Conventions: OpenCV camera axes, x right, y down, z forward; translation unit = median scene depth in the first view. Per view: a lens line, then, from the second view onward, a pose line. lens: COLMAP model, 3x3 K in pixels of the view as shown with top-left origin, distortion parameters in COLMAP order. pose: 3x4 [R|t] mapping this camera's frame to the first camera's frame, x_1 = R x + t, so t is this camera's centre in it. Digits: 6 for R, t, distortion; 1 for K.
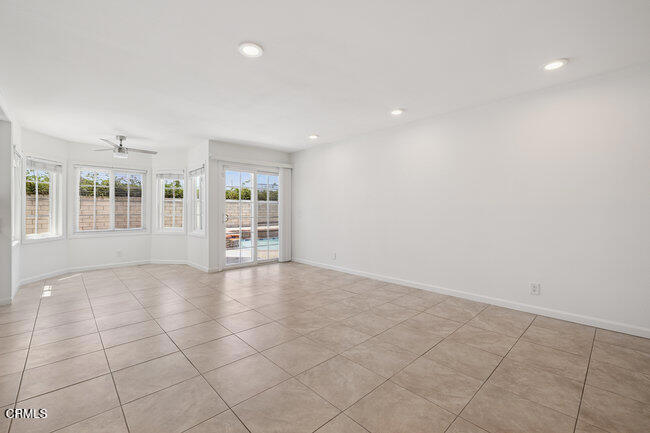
lens RADIAL K [[277.7, 0, 323.8], [0, 277.7, 210.4], [0, 0, 1]] dist [-0.001219, -0.000228]
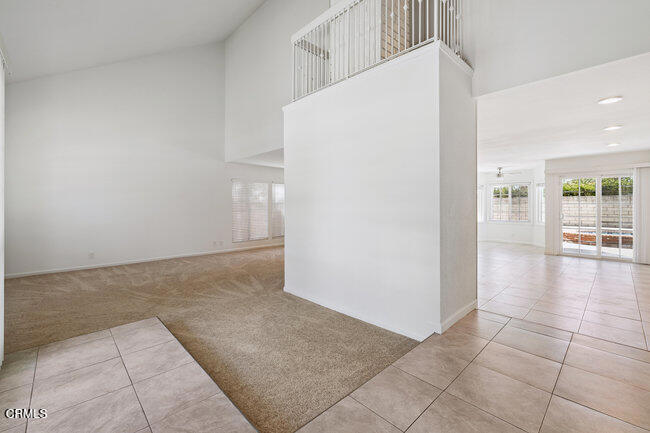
lens RADIAL K [[277.7, 0, 323.8], [0, 277.7, 210.4], [0, 0, 1]] dist [-0.001219, -0.000228]
pose [[0.012227, 0.018259, -0.999759, 0.857811], [-0.008619, 0.999798, 0.018154, -0.010905], [0.999888, 0.008395, 0.012382, -0.129662]]
